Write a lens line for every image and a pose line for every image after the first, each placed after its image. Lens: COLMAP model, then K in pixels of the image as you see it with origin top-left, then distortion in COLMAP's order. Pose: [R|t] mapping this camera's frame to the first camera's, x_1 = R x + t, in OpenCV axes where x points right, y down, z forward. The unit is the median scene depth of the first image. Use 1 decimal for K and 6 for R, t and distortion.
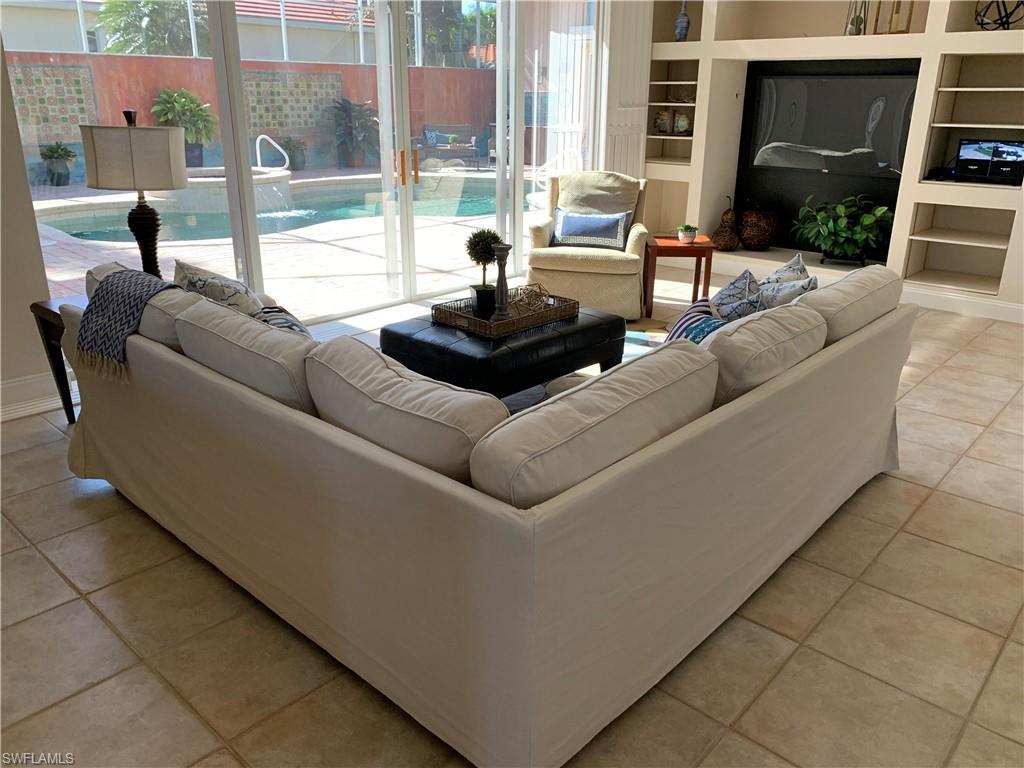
lens RADIAL K [[784.5, 0, 511.4], [0, 784.5, 379.4], [0, 0, 1]] dist [-0.009187, 0.008314]
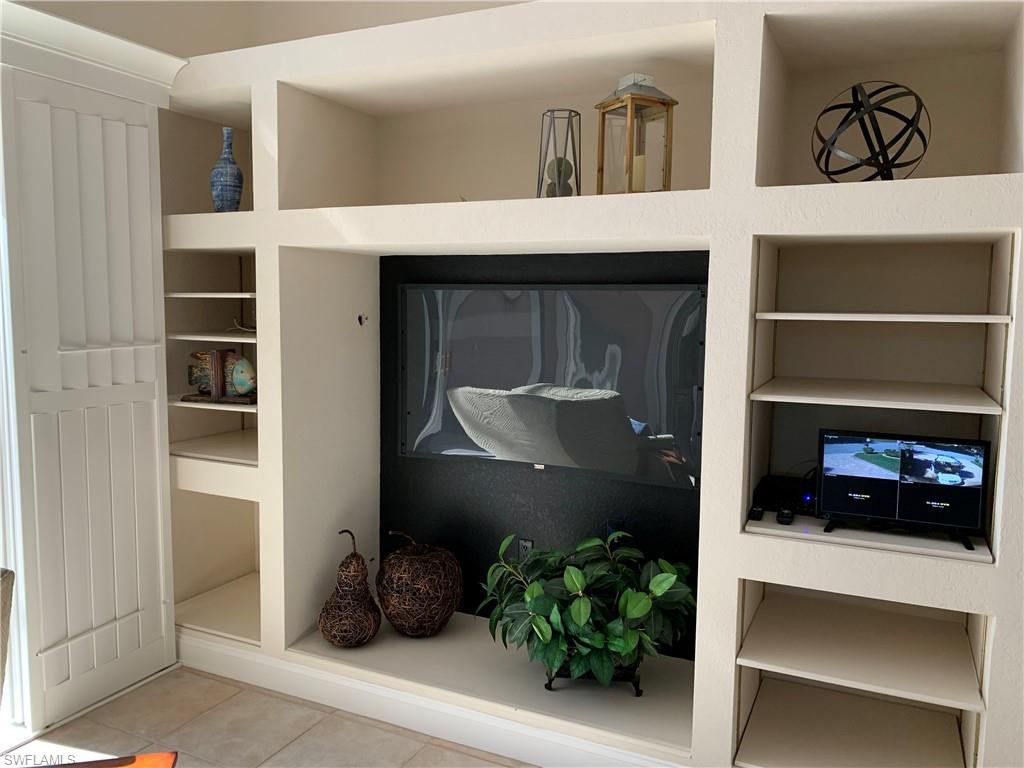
lens RADIAL K [[784.5, 0, 512.9], [0, 784.5, 384.9], [0, 0, 1]] dist [-0.009187, 0.008314]
pose [[0.959031, -0.020502, 0.282558, 0.269481], [0.089477, 0.968246, -0.233439, -0.221872], [-0.268800, 0.249158, 0.930412, 0.584001]]
